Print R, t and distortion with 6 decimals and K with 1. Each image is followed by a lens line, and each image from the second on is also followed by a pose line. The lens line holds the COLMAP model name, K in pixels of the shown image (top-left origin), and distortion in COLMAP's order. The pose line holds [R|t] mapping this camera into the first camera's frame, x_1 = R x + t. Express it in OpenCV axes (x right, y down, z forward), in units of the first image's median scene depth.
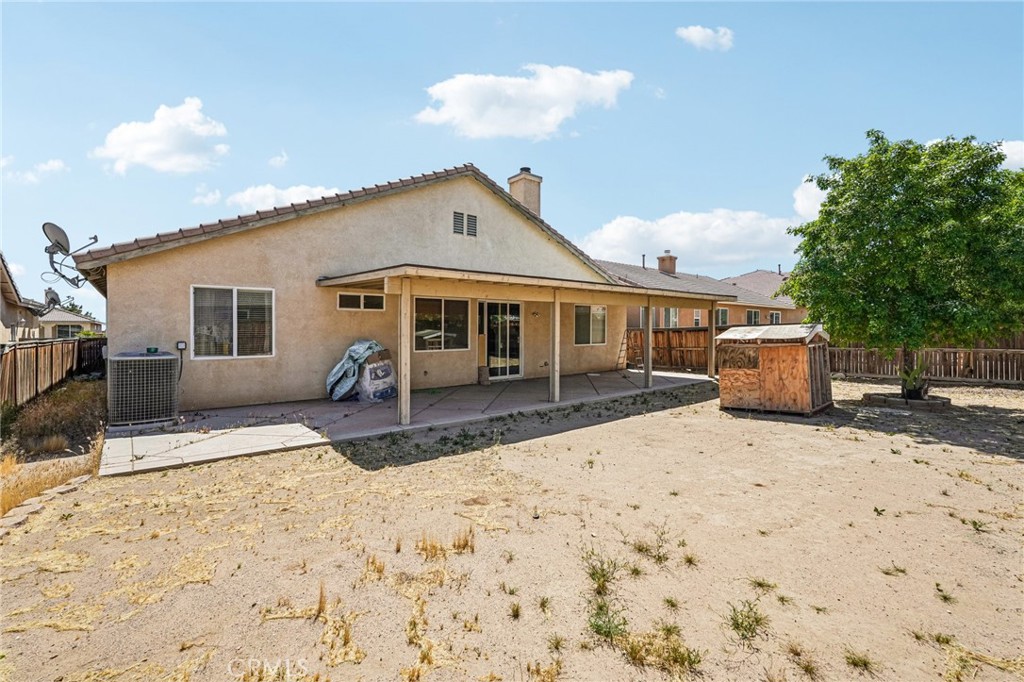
lens RADIAL K [[451.3, 0, 514.1], [0, 451.3, 339.1], [0, 0, 1]] dist [-0.006486, 0.000119]
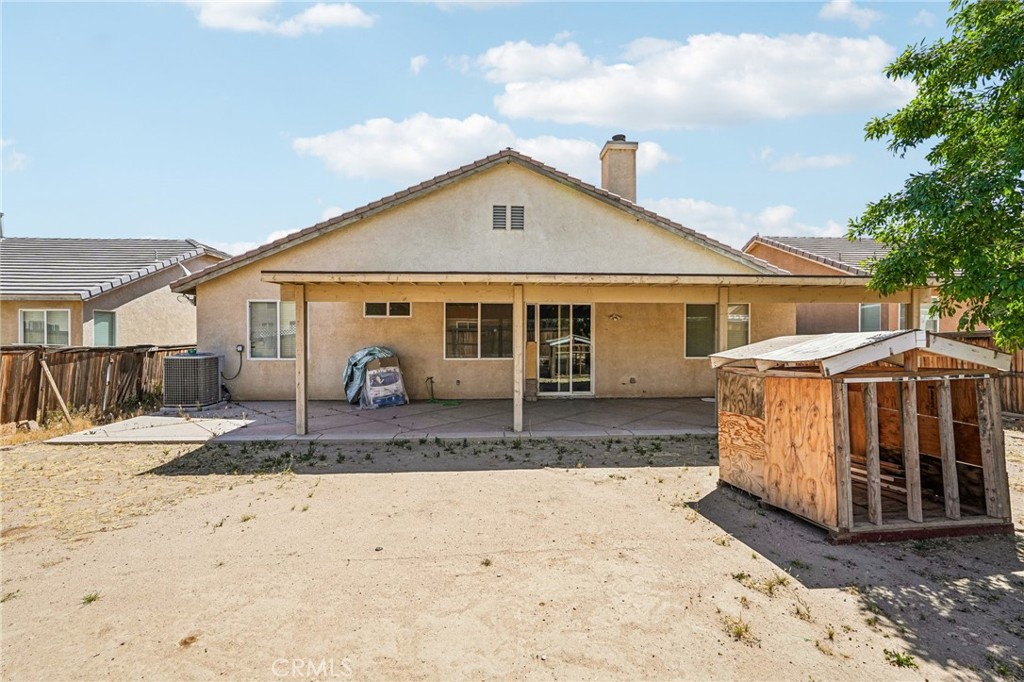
lens RADIAL K [[451.3, 0, 514.1], [0, 451.3, 339.1], [0, 0, 1]] dist [-0.006486, 0.000119]
pose [[0.805822, 0.009813, -0.592077, 0.467992], [-0.015616, 0.999867, -0.004682, -0.012959], [0.591952, 0.013019, 0.805868, 0.323038]]
